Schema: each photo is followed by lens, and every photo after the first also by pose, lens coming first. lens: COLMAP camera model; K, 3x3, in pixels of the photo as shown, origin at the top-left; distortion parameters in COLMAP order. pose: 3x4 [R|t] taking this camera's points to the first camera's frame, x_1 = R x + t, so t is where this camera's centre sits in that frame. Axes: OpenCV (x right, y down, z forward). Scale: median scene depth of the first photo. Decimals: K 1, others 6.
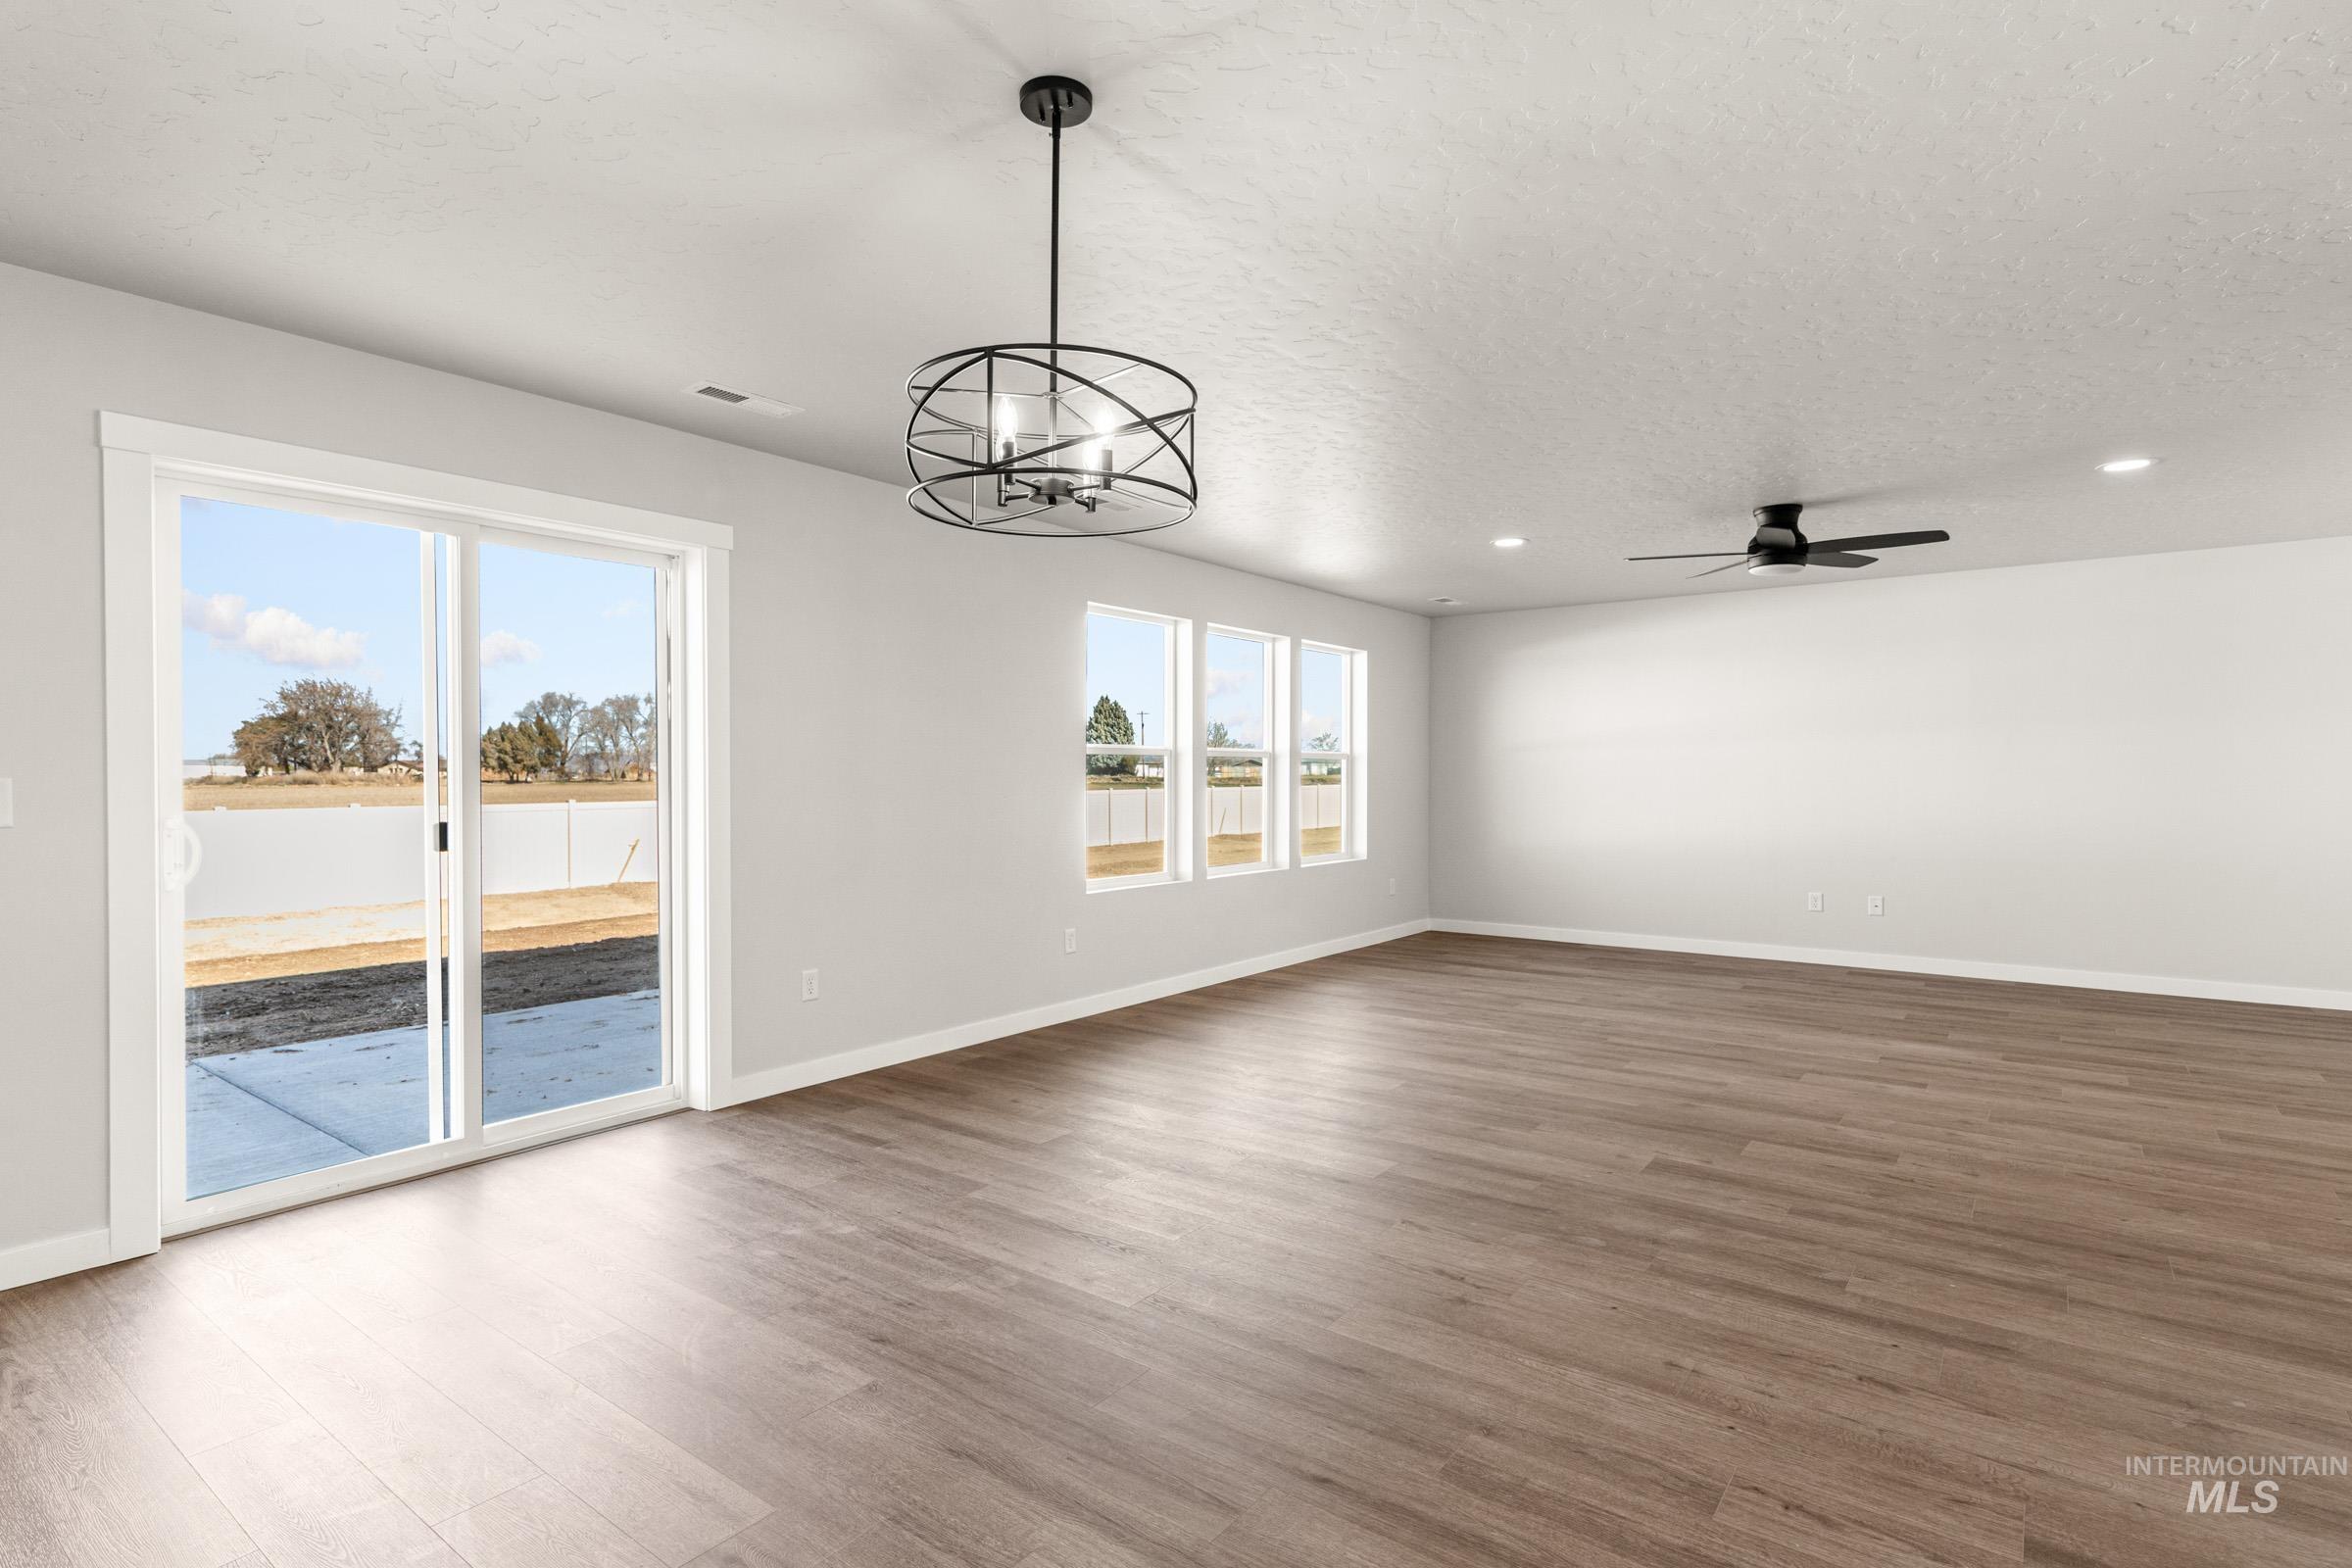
lens RADIAL K [[1164.3, 0, 1176.2], [0, 1164.3, 785.5], [0, 0, 1]] dist [0.004584, 0.000072]
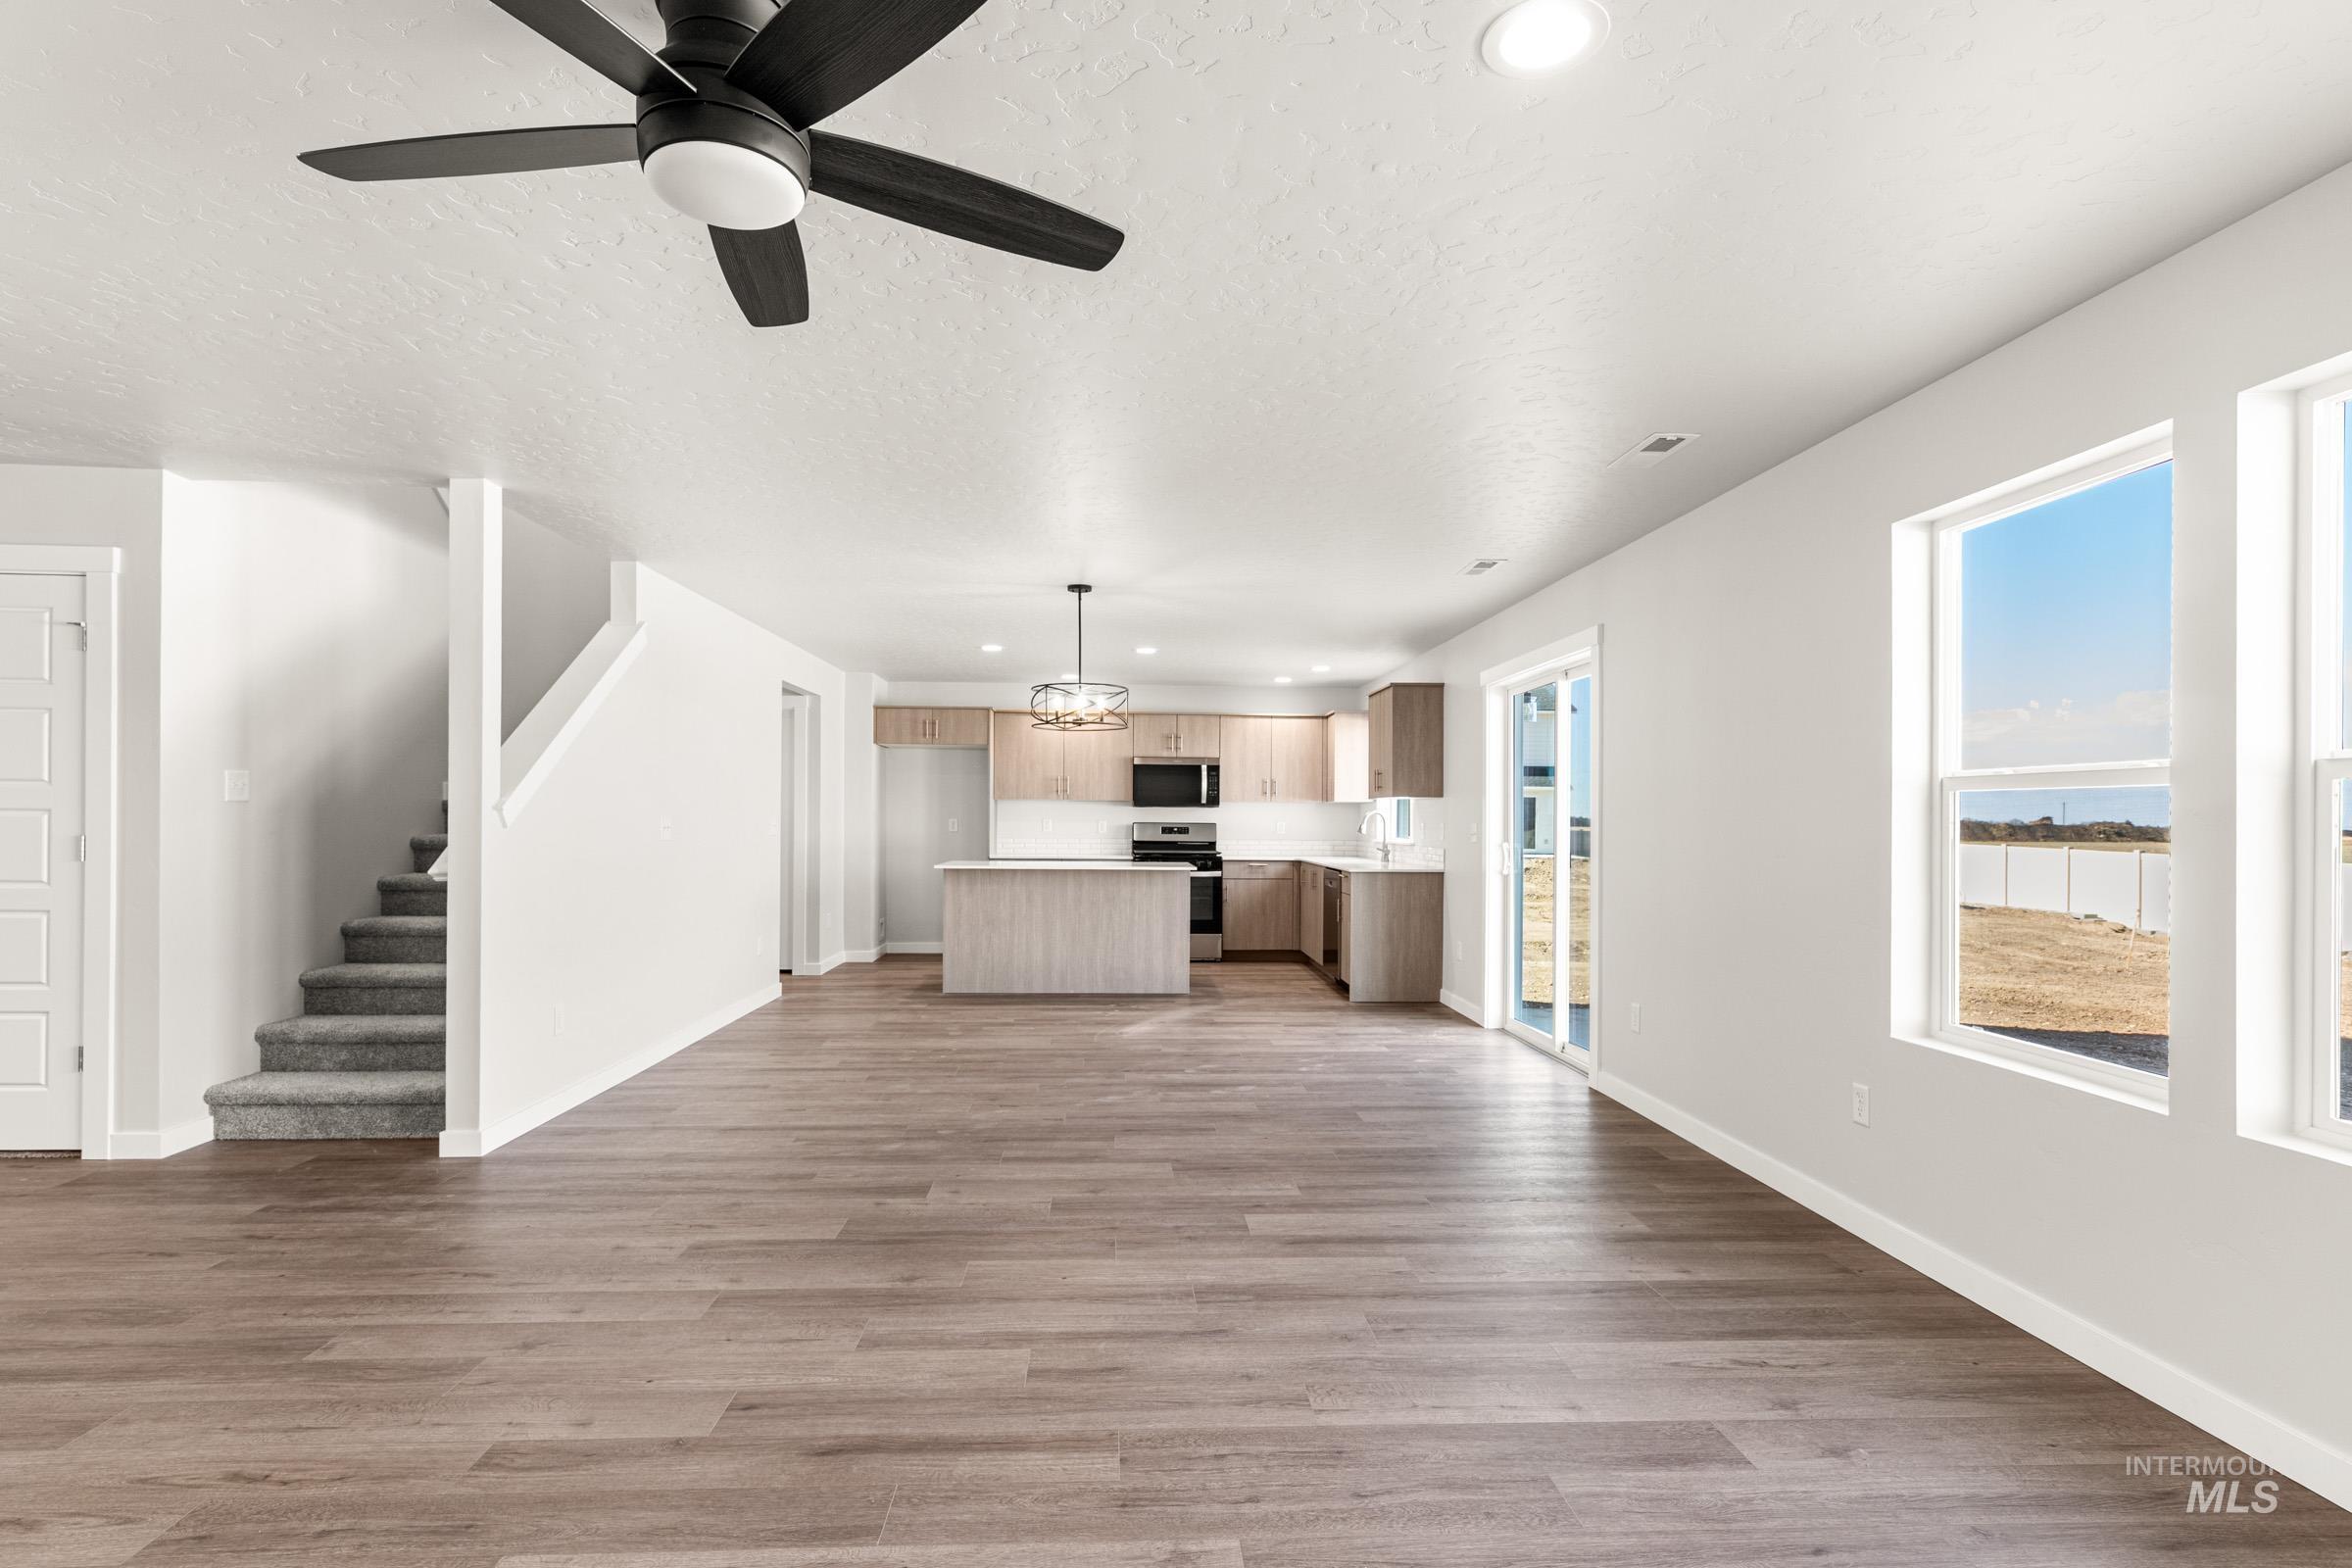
lens RADIAL K [[1164.3, 0, 1186.0], [0, 1164.3, 820.2], [0, 0, 1]] dist [0.004584, 0.000072]
pose [[-0.758893, -0.007118, -0.651177, 0.920239], [-0.013033, 0.999906, 0.004260, -0.024363], [0.651085, 0.011719, -0.758914, 1.948760]]
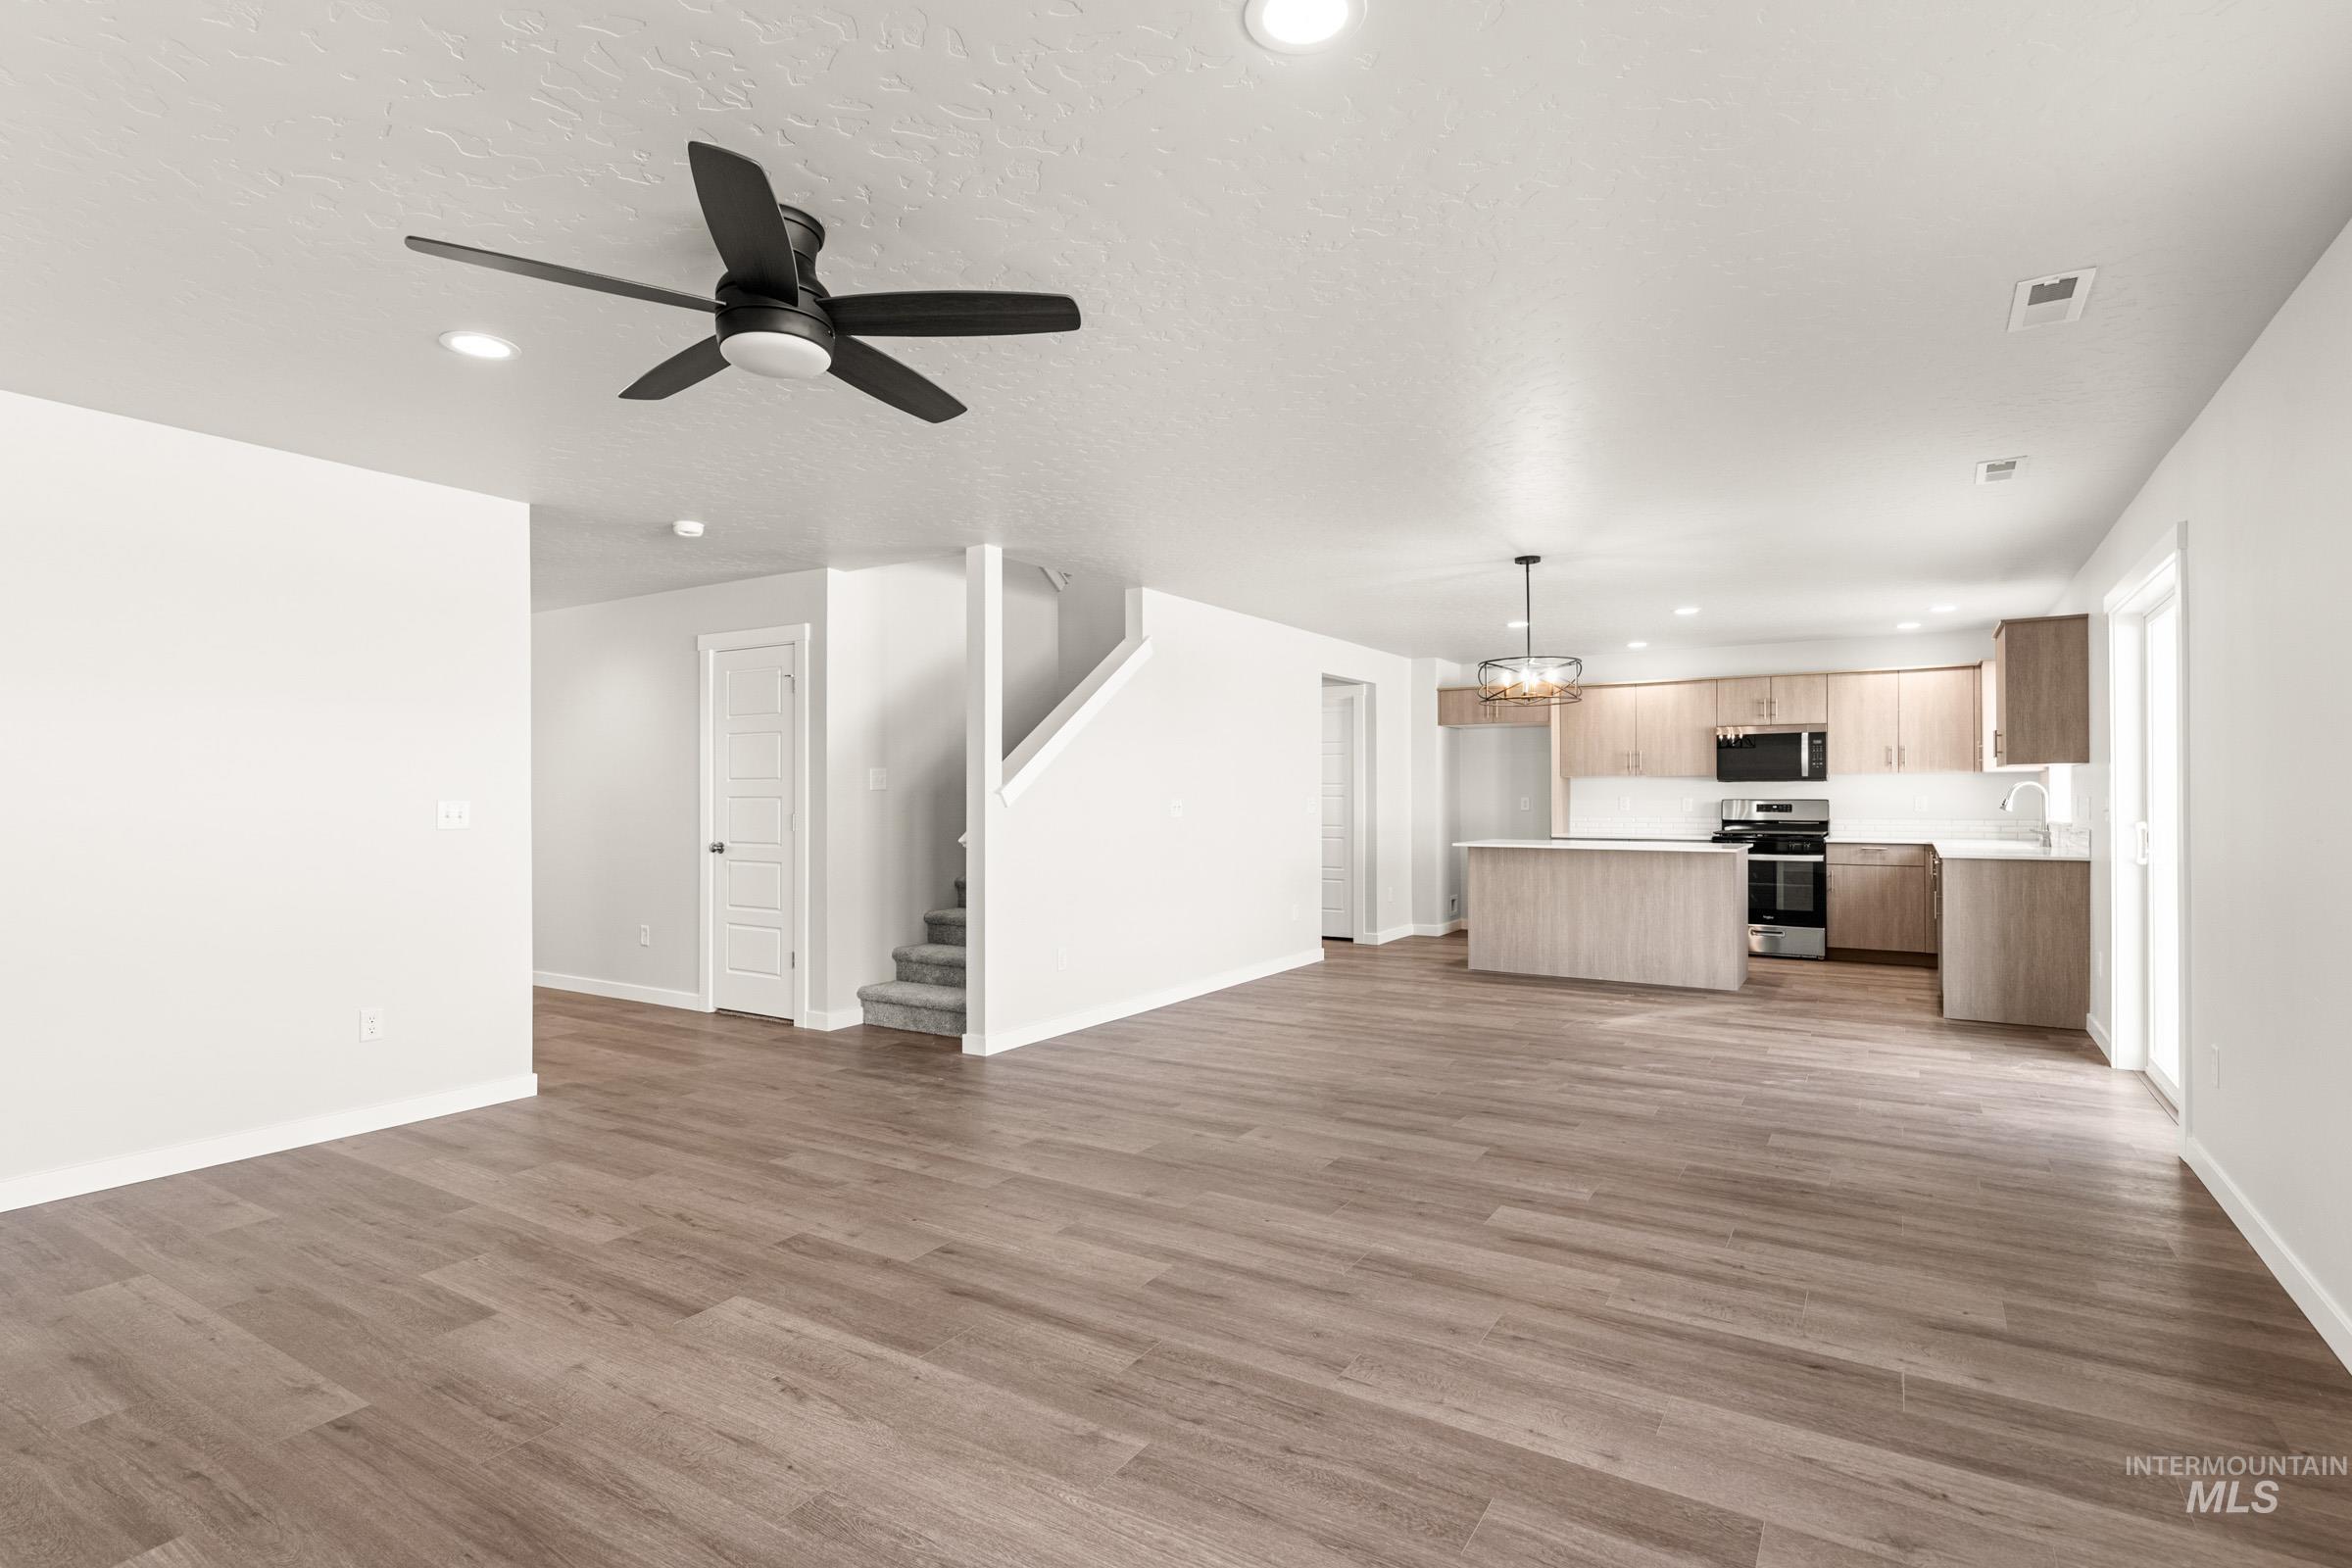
lens RADIAL K [[1164.3, 0, 1177.6], [0, 1164.3, 788.4], [0, 0, 1]] dist [0.004584, 0.000072]
pose [[-0.995893, -0.000211, -0.090535, 0.580002], [-0.000038, 0.999998, -0.001903, -0.024779], [0.090535, -0.001892, -0.995891, 2.162215]]
